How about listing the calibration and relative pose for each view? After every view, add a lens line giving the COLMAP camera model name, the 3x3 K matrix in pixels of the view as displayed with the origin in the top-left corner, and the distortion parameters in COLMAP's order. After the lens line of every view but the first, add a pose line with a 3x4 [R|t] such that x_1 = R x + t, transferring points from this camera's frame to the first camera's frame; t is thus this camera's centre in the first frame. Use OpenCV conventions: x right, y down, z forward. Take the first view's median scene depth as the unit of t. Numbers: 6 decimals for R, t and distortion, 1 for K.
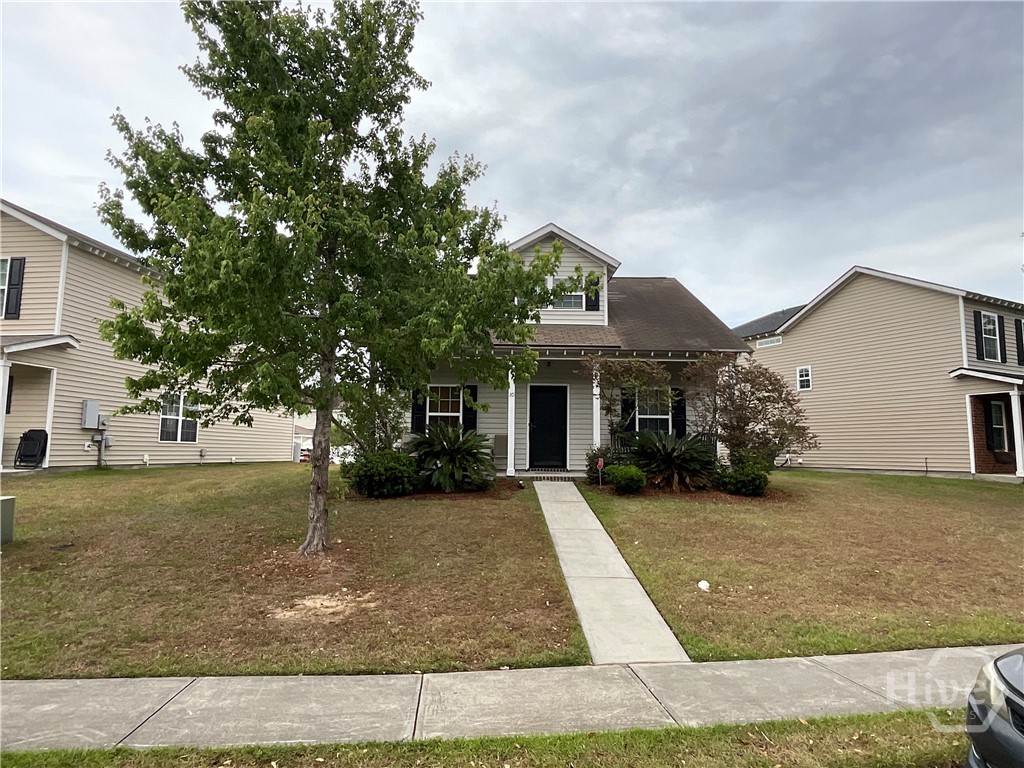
lens RADIAL K [[610.5, 0, 512.0], [0, 610.5, 384.0], [0, 0, 1]] dist [0.002702, 0.000240]
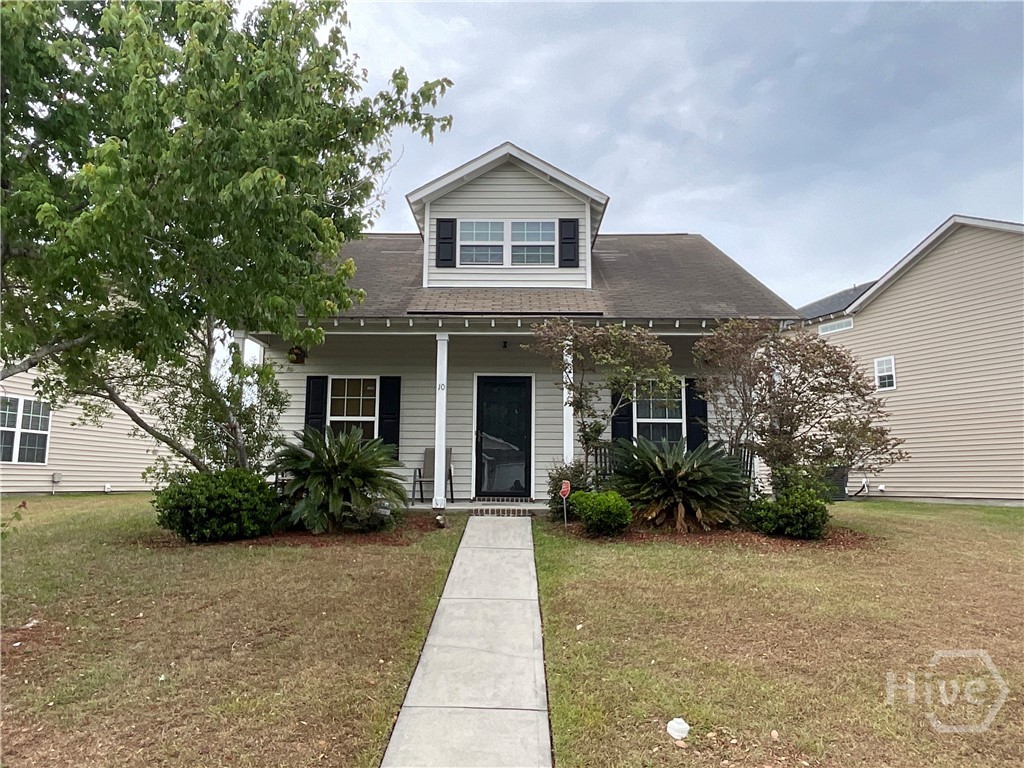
lens RADIAL K [[713.0, 0, 512.0], [0, 713.0, 384.0], [0, 0, 1]] dist [0.000961, -0.000629]
pose [[0.999255, -0.008076, -0.037735, 0.107459], [0.007101, 0.999639, -0.025903, 0.035301], [0.037931, 0.025616, 0.998952, 0.219057]]
